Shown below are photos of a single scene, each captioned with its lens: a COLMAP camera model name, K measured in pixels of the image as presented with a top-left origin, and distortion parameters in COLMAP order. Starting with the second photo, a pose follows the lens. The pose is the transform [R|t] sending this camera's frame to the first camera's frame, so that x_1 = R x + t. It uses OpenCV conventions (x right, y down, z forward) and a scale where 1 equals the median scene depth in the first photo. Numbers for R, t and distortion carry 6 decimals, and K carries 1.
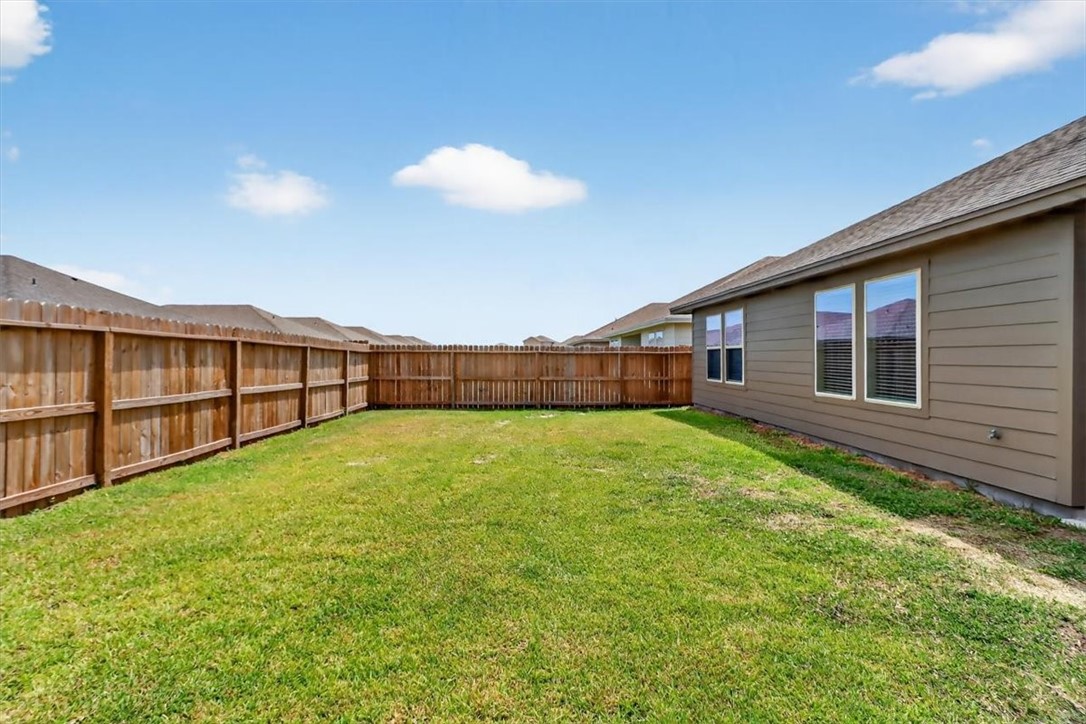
lens RADIAL K [[501.5, 0, 543.0], [0, 501.5, 362.0], [0, 0, 1]] dist [-0.000329, -0.000167]
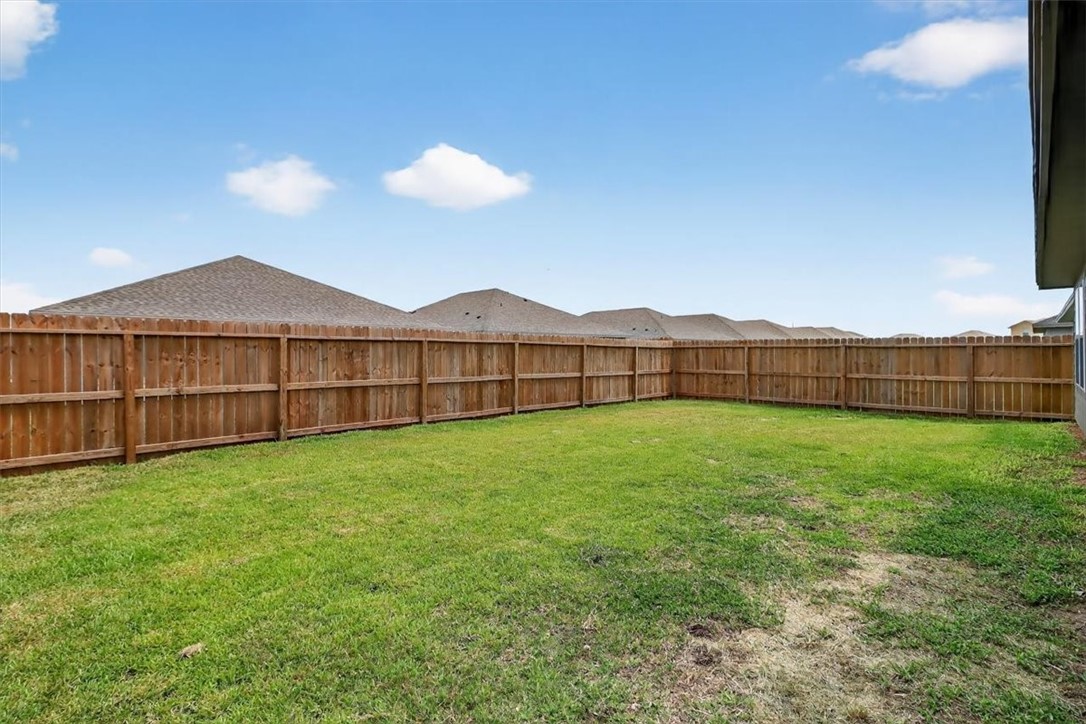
lens RADIAL K [[508.5, 0, 543.0], [0, 508.5, 362.0], [0, 0, 1]] dist [-0.000409, -0.000118]
pose [[0.693604, 0.008455, -0.720307, 0.510978], [0.000218, 0.999929, 0.011947, -0.002607], [0.720356, -0.008444, 0.693553, 0.009594]]
